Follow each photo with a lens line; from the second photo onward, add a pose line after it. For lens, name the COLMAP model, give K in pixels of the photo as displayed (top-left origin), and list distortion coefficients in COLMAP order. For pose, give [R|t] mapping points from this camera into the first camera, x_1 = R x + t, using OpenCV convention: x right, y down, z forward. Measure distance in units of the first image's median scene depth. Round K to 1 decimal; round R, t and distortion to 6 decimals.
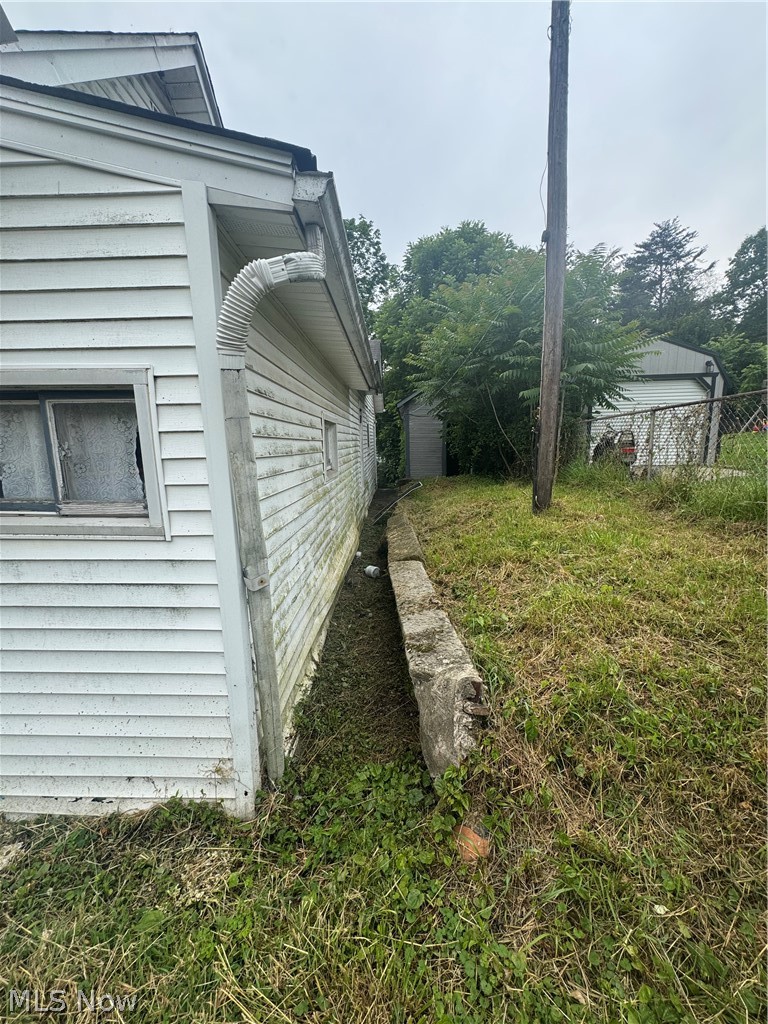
lens RADIAL K [[405.1, 0, 384.6], [0, 405.1, 510.9], [0, 0, 1]] dist [-0.000480, -0.000004]
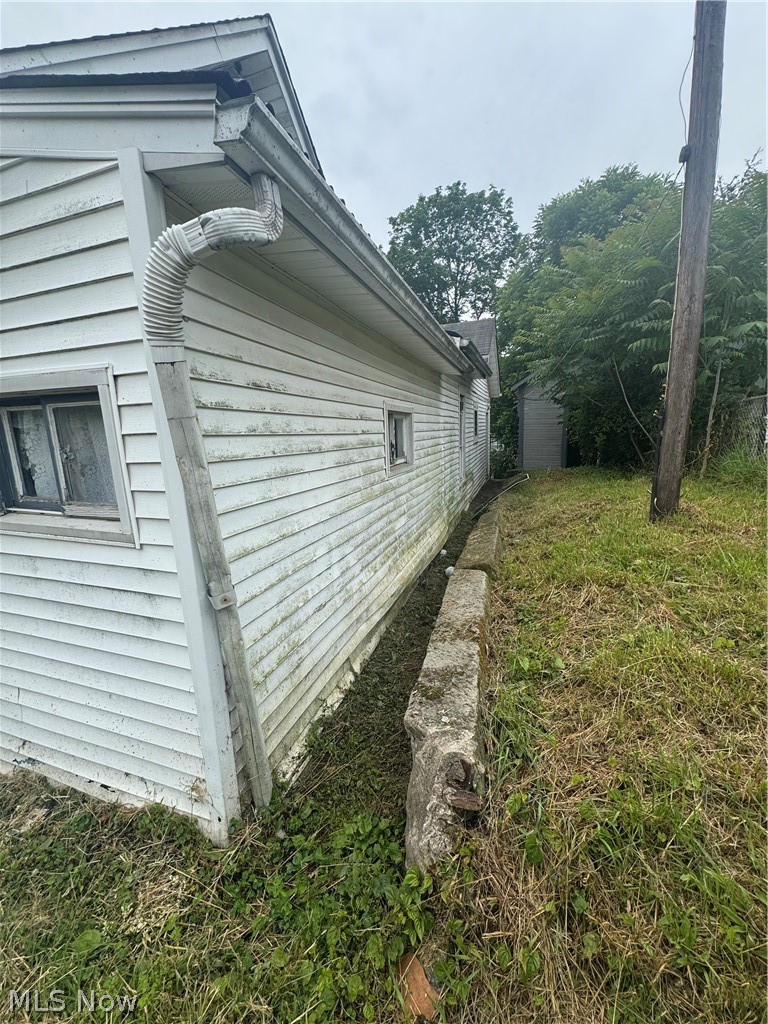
lens RADIAL K [[405.1, 0, 384.9], [0, 405.1, 511.1], [0, 0, 1]] dist [-0.000480, -0.000004]
pose [[0.954380, 0.041737, -0.295665, 0.205334], [-0.032299, 0.998803, 0.036737, -0.046955], [0.296844, -0.025511, 0.954585, 0.180345]]
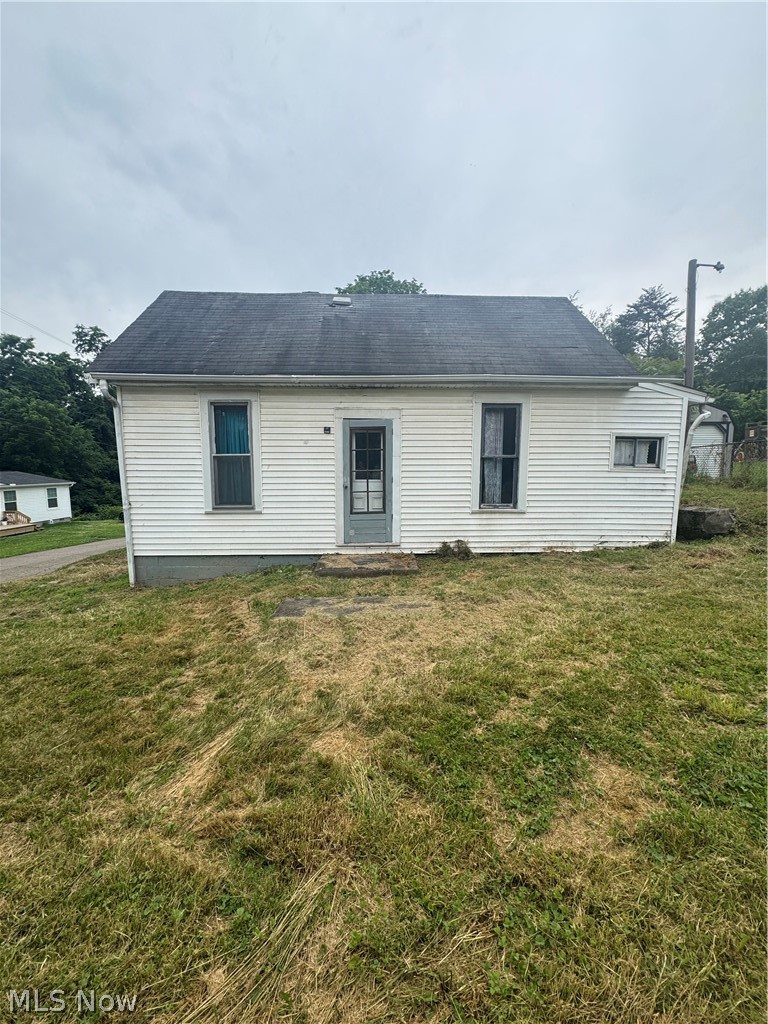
lens RADIAL K [[405.1, 0, 390.8], [0, 405.1, 512.4], [0, 0, 1]] dist [-0.000480, -0.000004]
pose [[0.998601, 0.011450, 0.051620, -2.487167], [-0.008206, 0.998004, -0.062617, 0.536297], [-0.052234, 0.062106, 0.996702, -2.105601]]
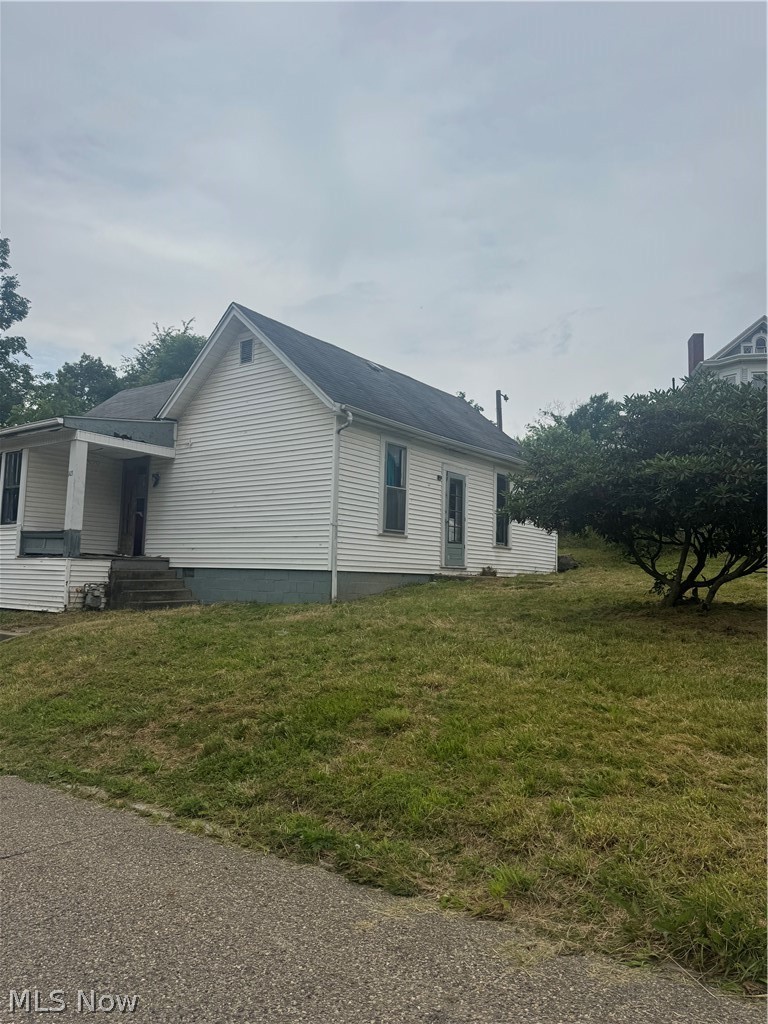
lens RADIAL K [[717.2, 0, 374.8], [0, 717.2, 504.5], [0, 0, 1]] dist [0.058806, -0.063755]
pose [[0.594548, 0.117118, 0.795485, -8.582442], [0.090924, 0.973196, -0.211239, 1.397734], [-0.798903, 0.197921, 0.567963, -2.535320]]
